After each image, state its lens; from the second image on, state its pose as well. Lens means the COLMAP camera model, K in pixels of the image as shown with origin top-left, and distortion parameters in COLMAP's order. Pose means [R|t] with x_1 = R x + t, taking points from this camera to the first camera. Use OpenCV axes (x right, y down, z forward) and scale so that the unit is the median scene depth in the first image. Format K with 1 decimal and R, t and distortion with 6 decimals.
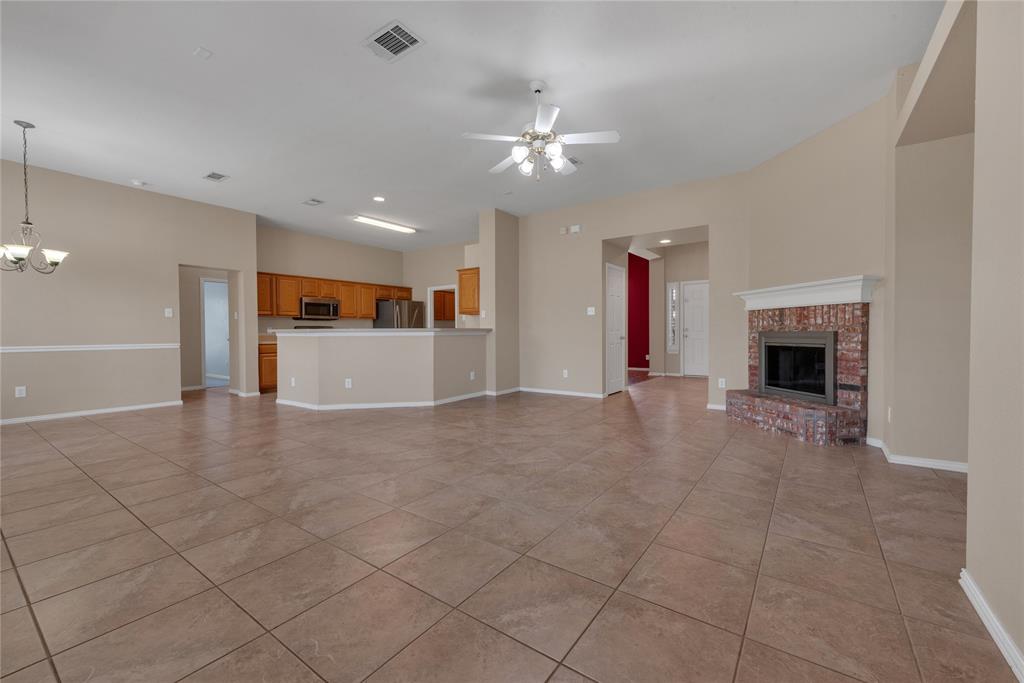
lens RADIAL K [[412.9, 0, 512.4], [0, 412.9, 338.1], [0, 0, 1]] dist [0.013887, -0.002497]
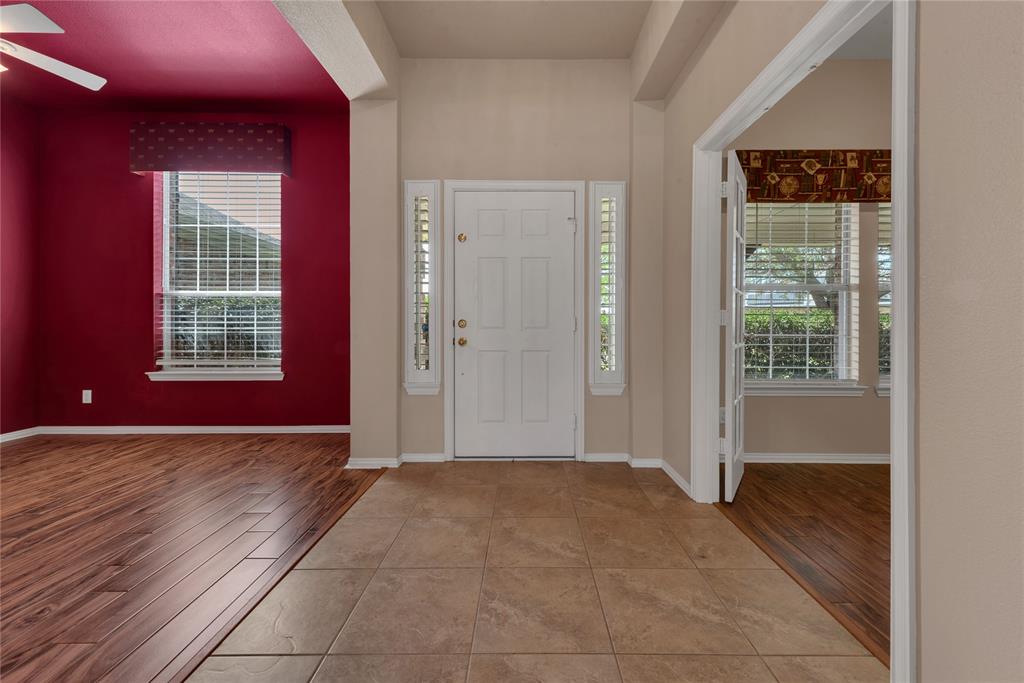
lens RADIAL K [[412.9, 0, 519.0], [0, 412.9, 317.0], [0, 0, 1]] dist [0.013887, -0.002497]
pose [[0.810904, 0.008029, 0.585125, 0.569863], [0.000755, 0.999891, -0.014766, -0.044352], [-0.585179, 0.012416, 0.810809, 1.529035]]
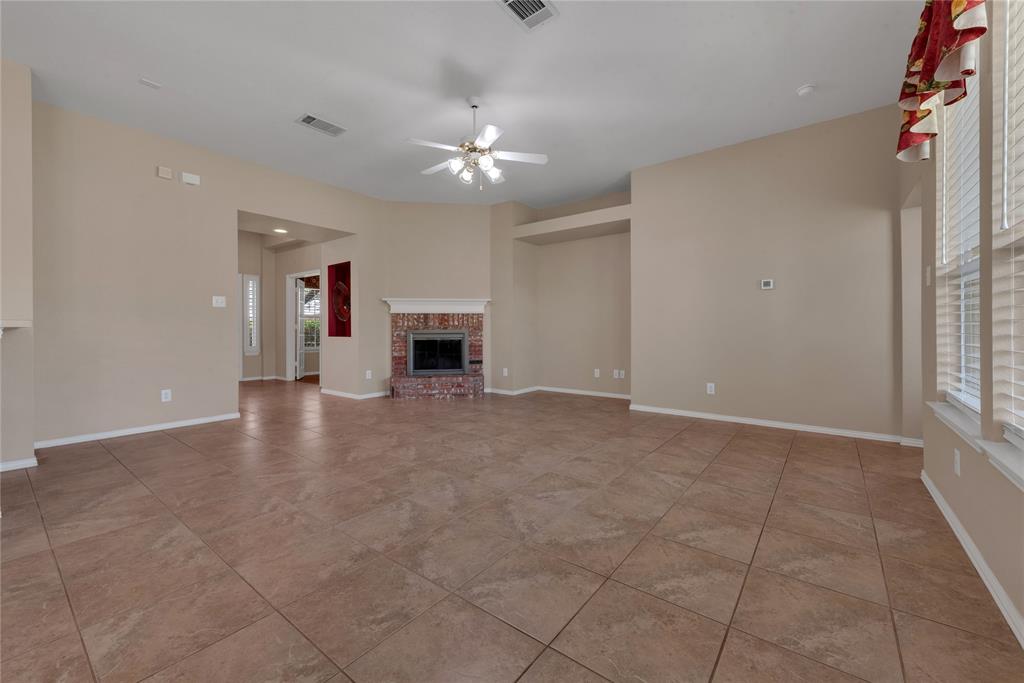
lens RADIAL K [[412.9, 0, 522.1], [0, 412.9, 332.3], [0, 0, 1]] dist [0.013887, -0.002497]
pose [[0.021455, -0.003043, 0.999765, -0.826733], [0.018180, 0.999831, 0.002653, -0.005942], [-0.999604, 0.018119, 0.021507, 0.704741]]
